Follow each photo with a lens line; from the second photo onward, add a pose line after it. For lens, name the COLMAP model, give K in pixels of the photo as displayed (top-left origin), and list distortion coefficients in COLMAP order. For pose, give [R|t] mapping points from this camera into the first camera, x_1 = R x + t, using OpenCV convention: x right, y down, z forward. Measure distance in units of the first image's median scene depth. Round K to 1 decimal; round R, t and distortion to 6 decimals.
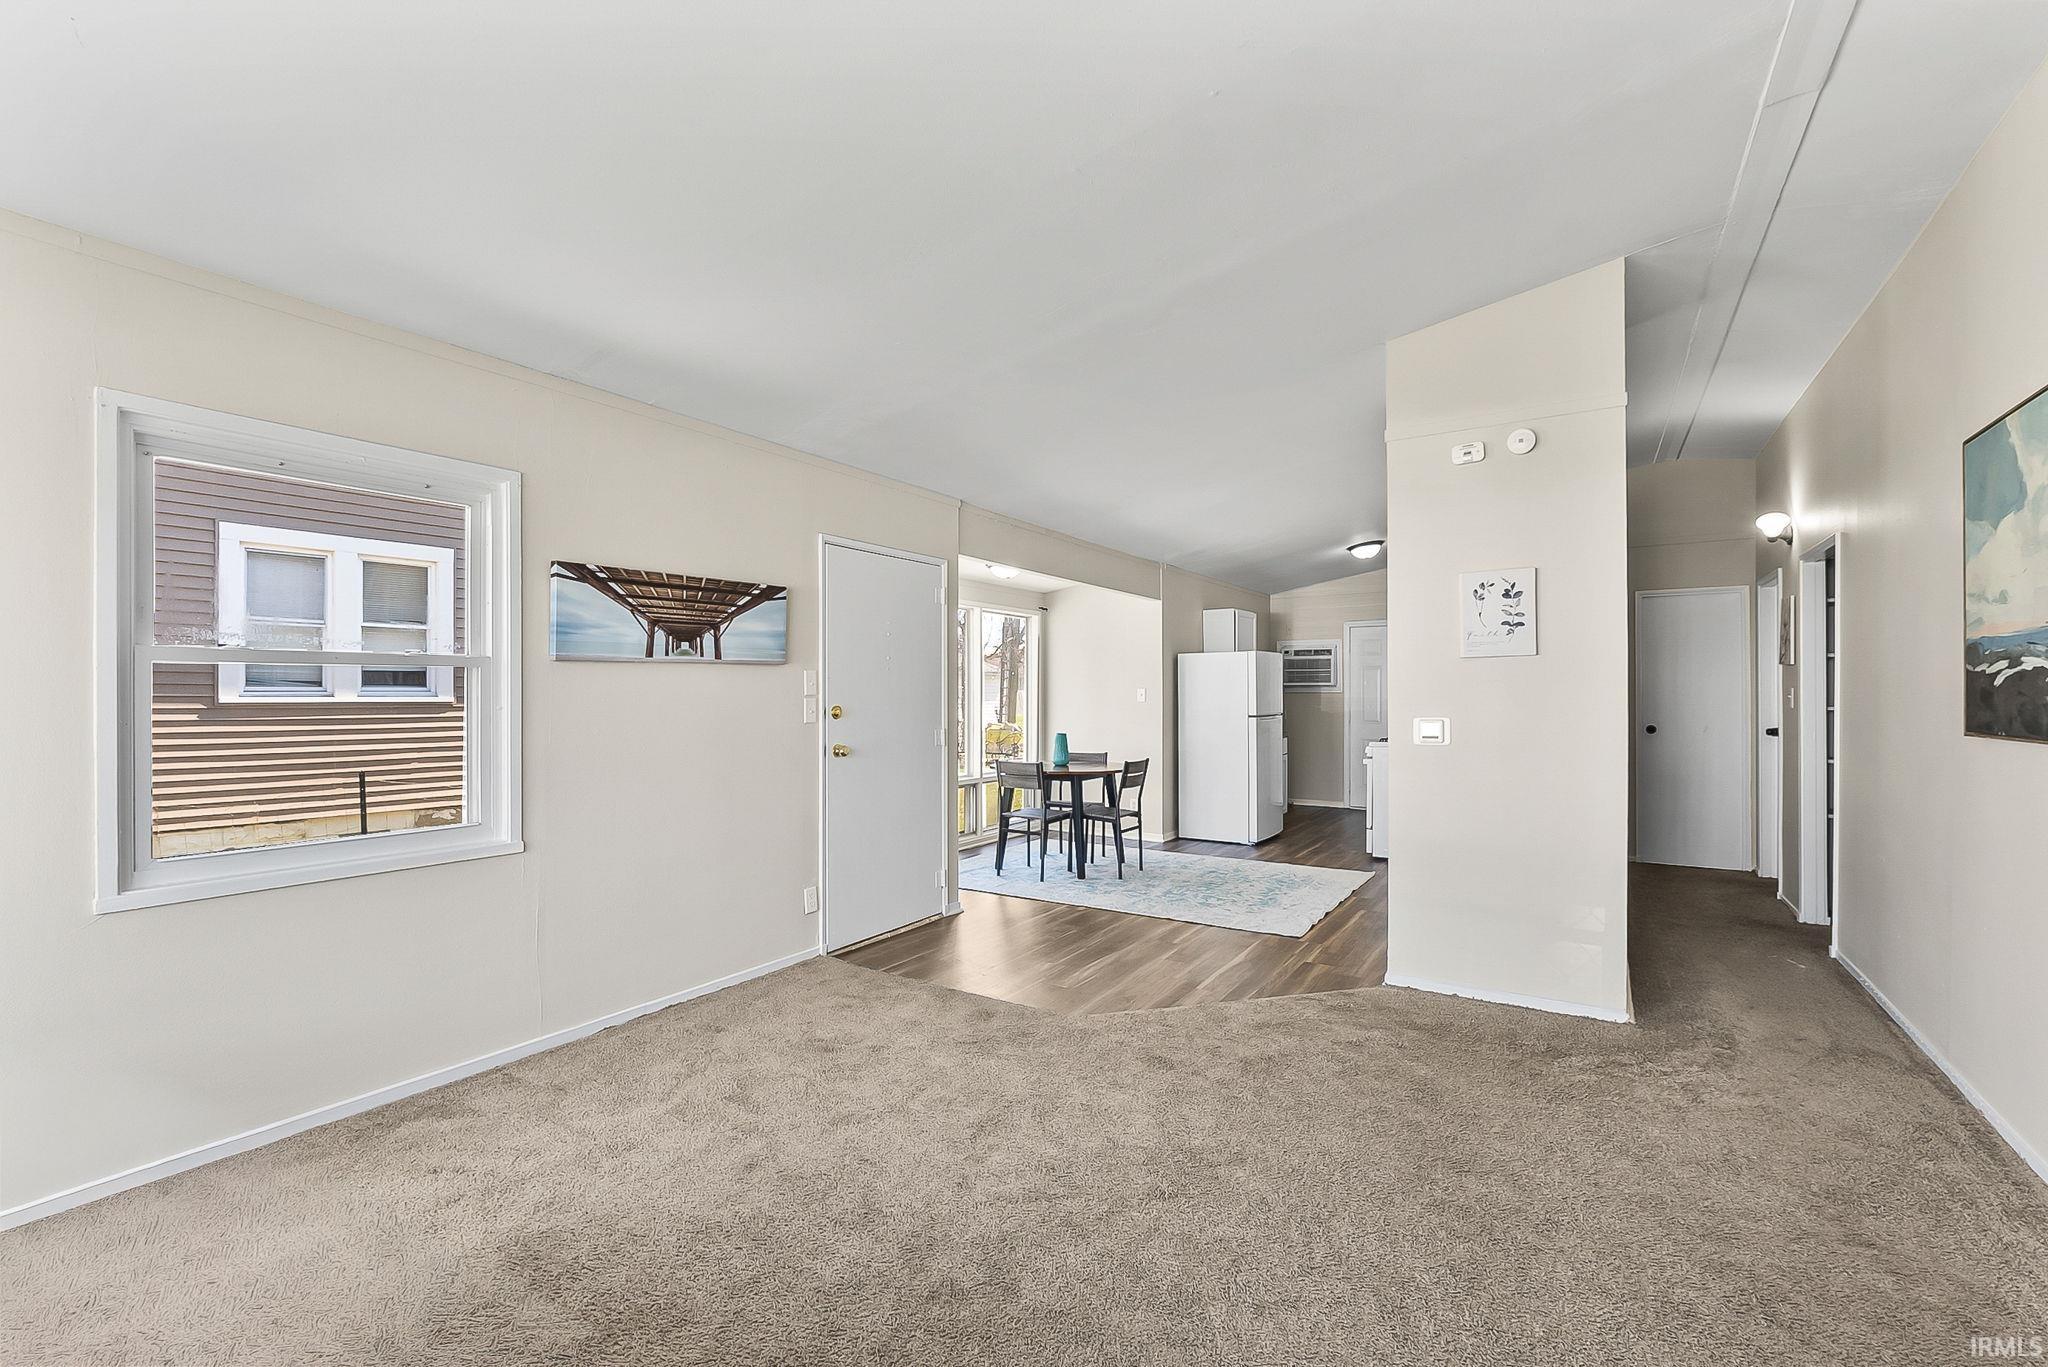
lens RADIAL K [[865.9, 0, 1009.3], [0, 865.9, 690.3], [0, 0, 1]] dist [-0.005923, -0.000493]
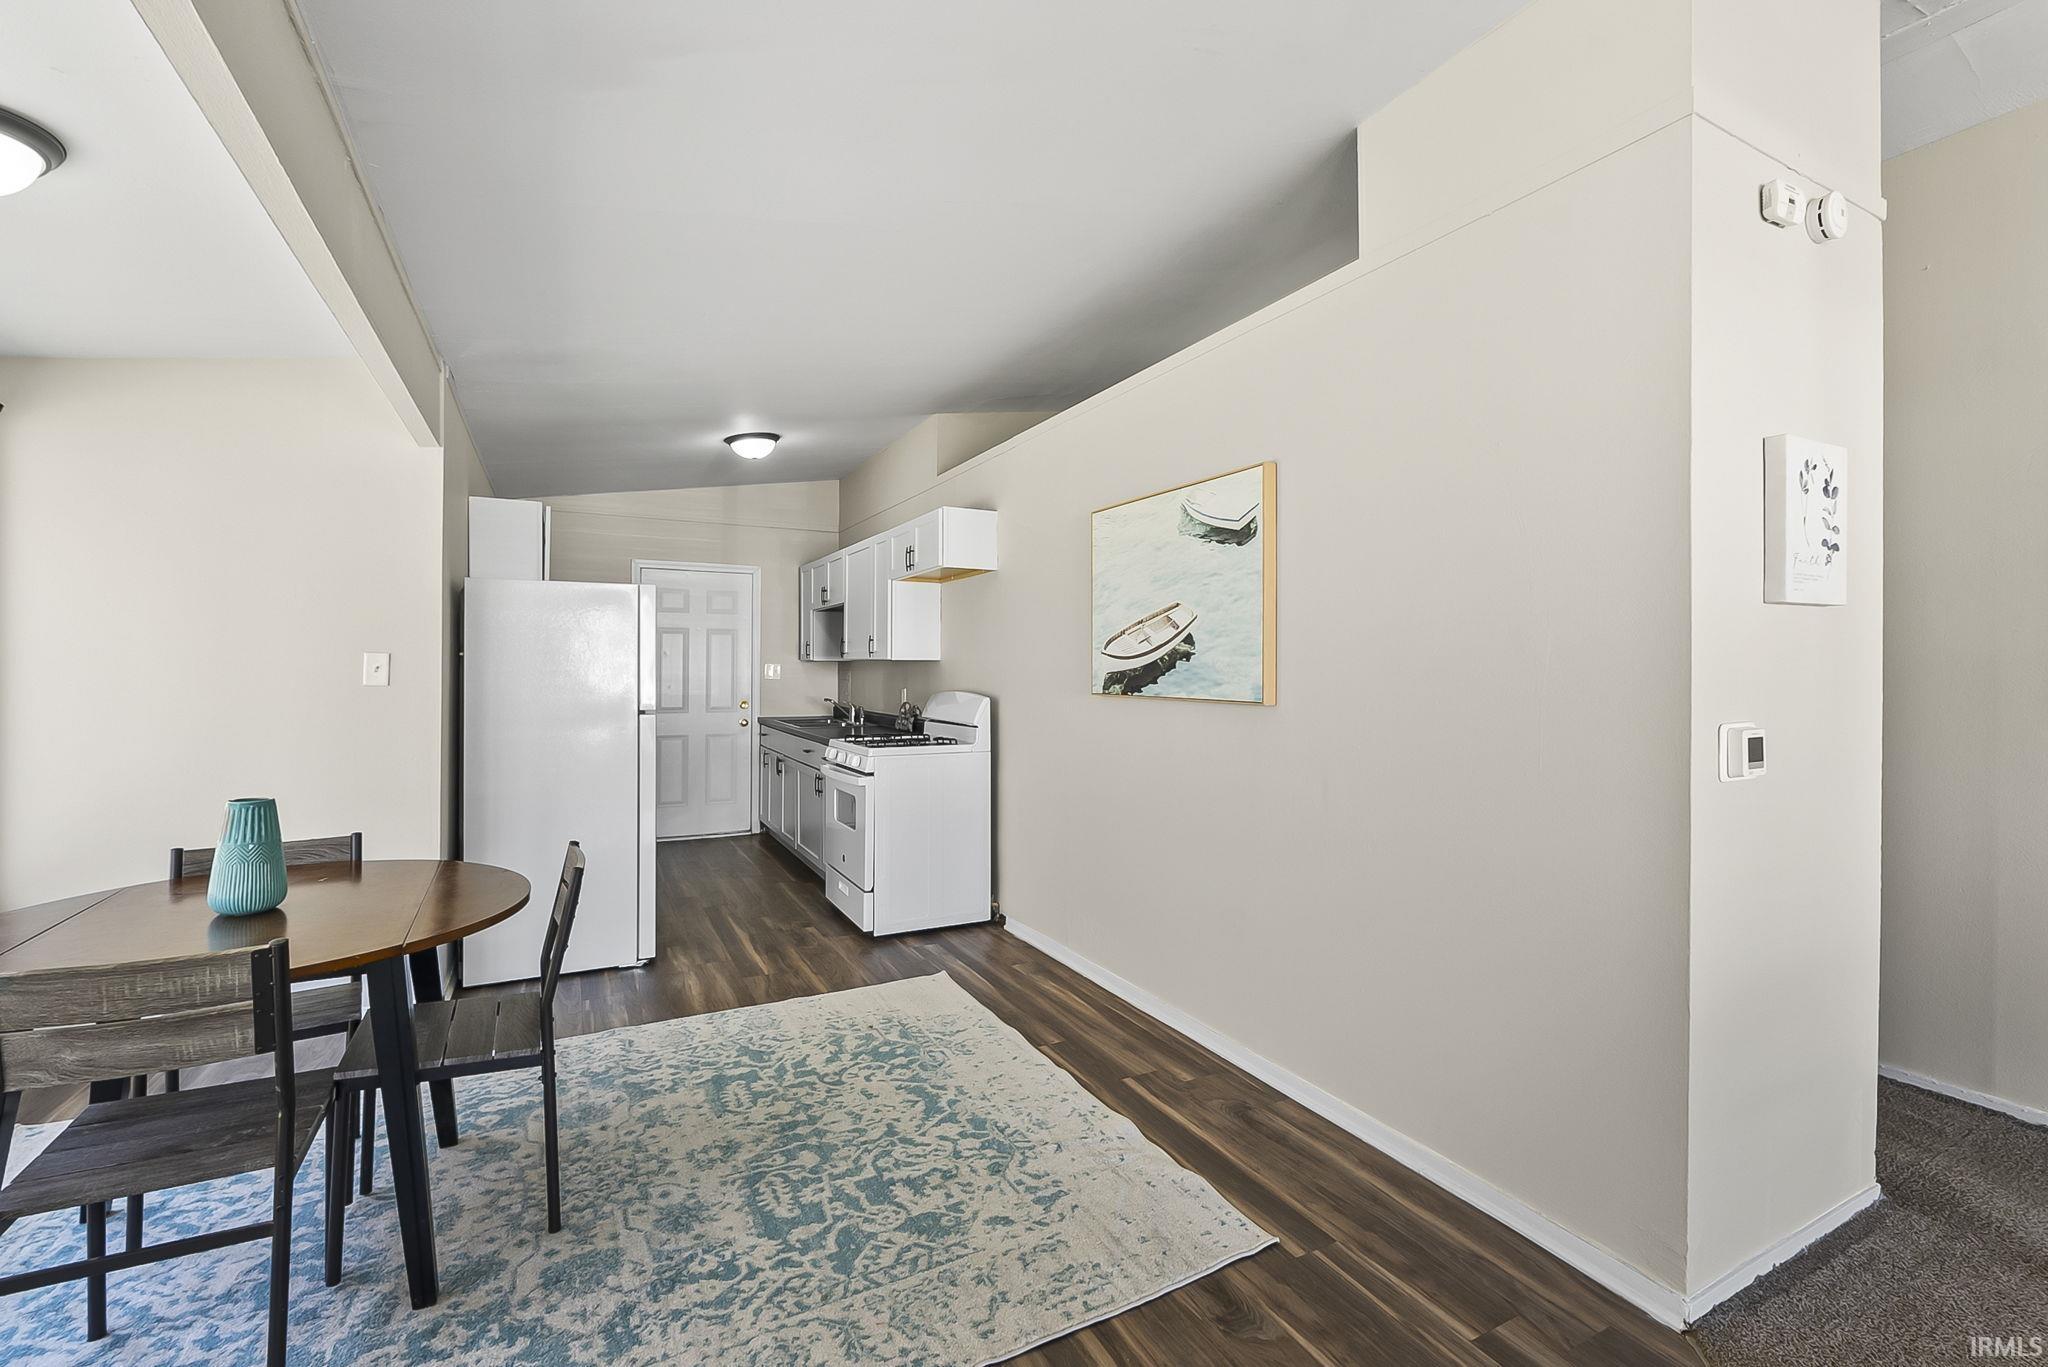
lens RADIAL K [[865.9, 0, 1015.9], [0, 865.9, 667.1], [0, 0, 1]] dist [-0.005923, -0.000493]
pose [[0.480067, 0.007863, 0.877196, -0.056670], [-0.008611, 0.999954, -0.004250, 0.004202], [-0.877189, -0.005514, 0.480113, 0.525000]]
